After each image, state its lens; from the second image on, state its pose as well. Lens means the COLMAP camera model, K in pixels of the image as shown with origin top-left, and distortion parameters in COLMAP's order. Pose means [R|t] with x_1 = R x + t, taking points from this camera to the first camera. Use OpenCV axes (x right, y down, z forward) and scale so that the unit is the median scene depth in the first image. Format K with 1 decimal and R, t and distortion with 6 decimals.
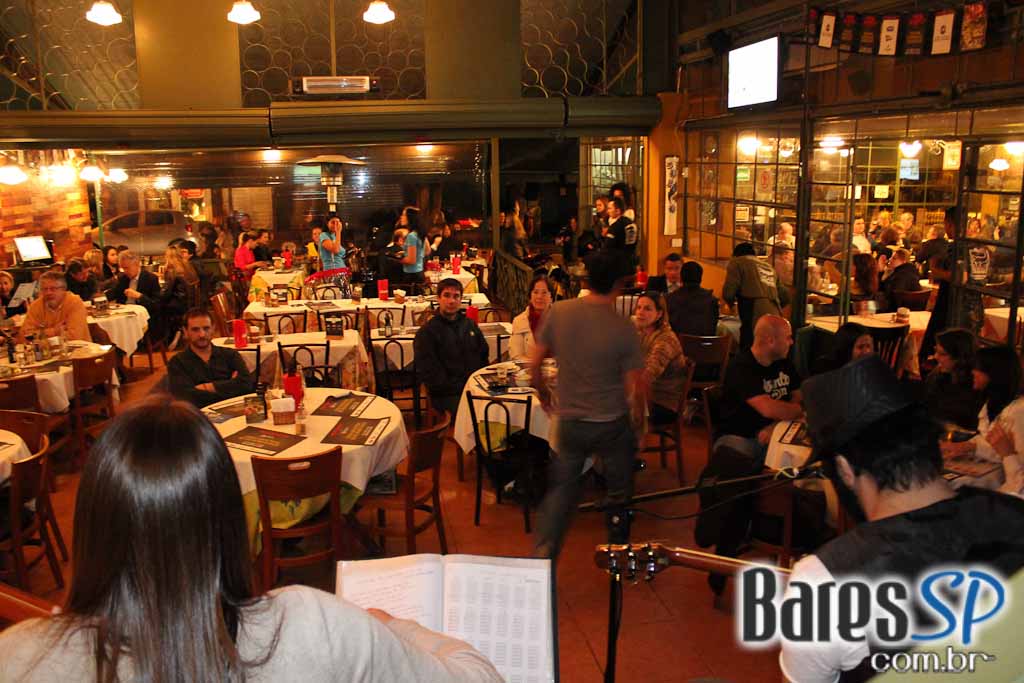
lens RADIAL K [[848.7, 0, 509.6], [0, 848.7, 353.2], [0, 0, 1]] dist [-0.171283, 0.145258]
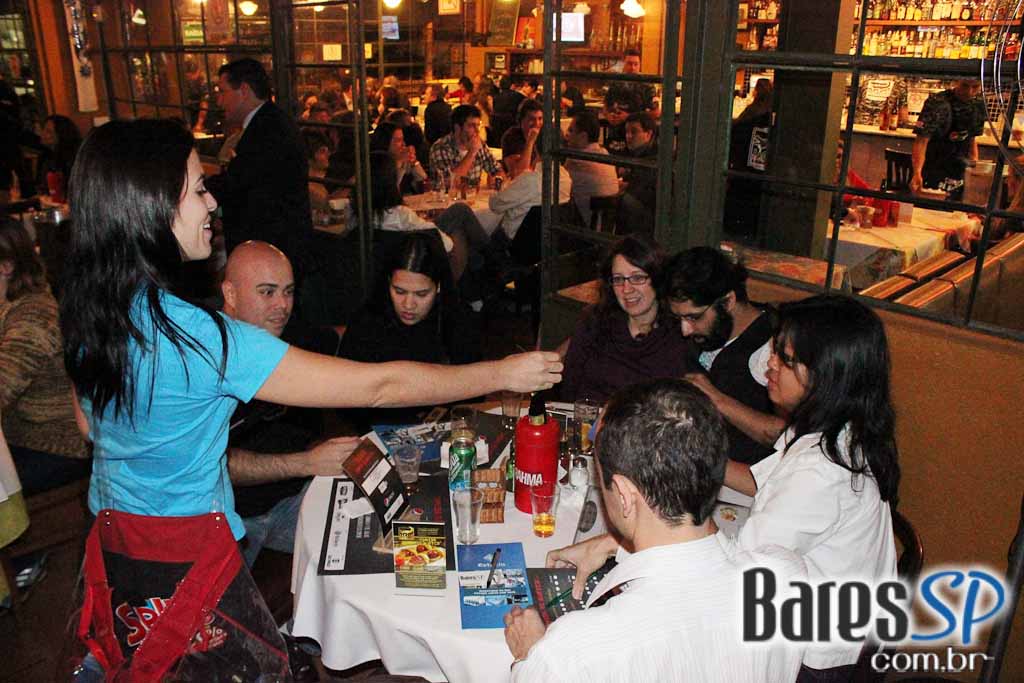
lens RADIAL K [[855.7, 0, 512.0], [0, 855.7, 341.5], [0, 0, 1]] dist [-0.171607, 0.145560]
pose [[0.824162, -0.179503, 0.537155, 0.100253], [0.113121, 0.981506, 0.154431, -0.028013], [-0.554942, -0.066512, 0.829226, 0.307255]]
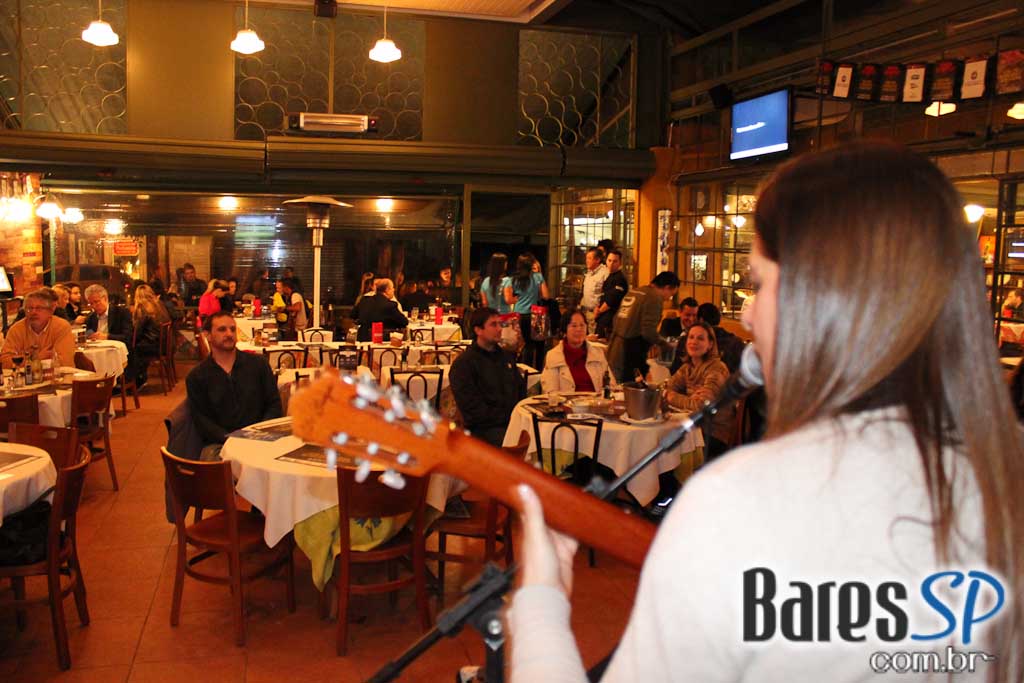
lens RADIAL K [[855.7, 0, 512.0], [0, 855.7, 341.5], [0, 0, 1]] dist [-0.171607, 0.145560]
pose [[0.994990, 0.021200, 0.097700, -0.097716], [-0.010636, 0.994158, -0.107410, 0.039075], [-0.099407, 0.105832, 0.989403, 0.030137]]
